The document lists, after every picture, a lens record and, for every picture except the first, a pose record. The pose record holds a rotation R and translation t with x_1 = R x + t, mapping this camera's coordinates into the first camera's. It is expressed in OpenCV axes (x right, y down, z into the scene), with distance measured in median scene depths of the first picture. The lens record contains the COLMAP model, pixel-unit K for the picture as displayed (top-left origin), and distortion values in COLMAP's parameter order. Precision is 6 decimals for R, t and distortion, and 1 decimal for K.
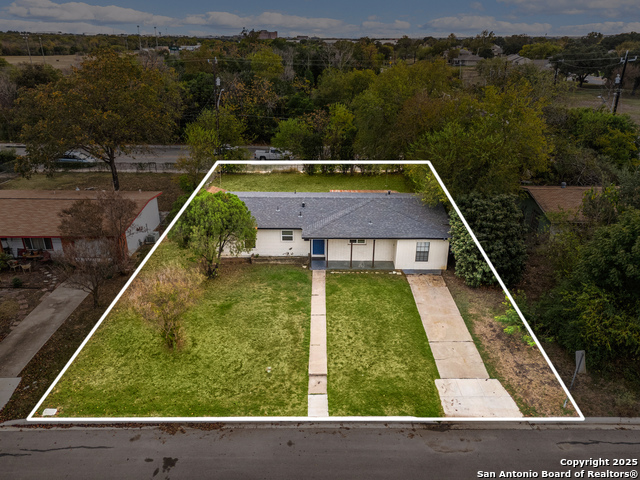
lens RADIAL K [[468.7, 0, 320.0], [0, 468.7, 240.0], [0, 0, 1]] dist [0.067155, -0.054687]
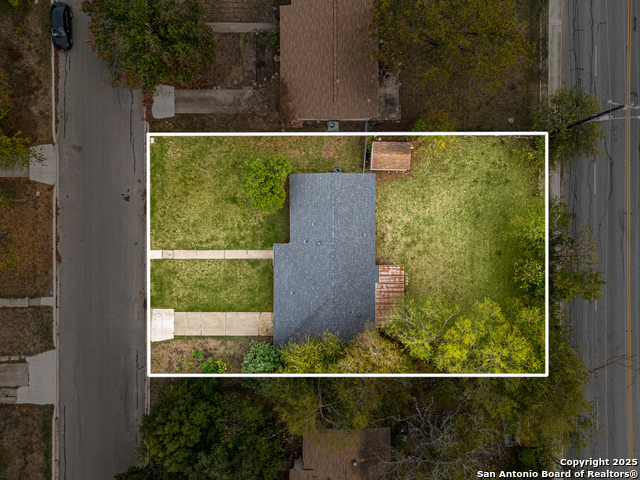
lens RADIAL K [[468.7, 0, 320.0], [0, 468.7, 240.0], [0, 0, 1]] dist [0.067155, -0.054687]
pose [[0.000808, 1.000000, 0.000334, -0.054915], [-0.406530, 0.000023, 0.913637, -1.512943], [0.913637, -0.000874, 0.406530, 0.580655]]
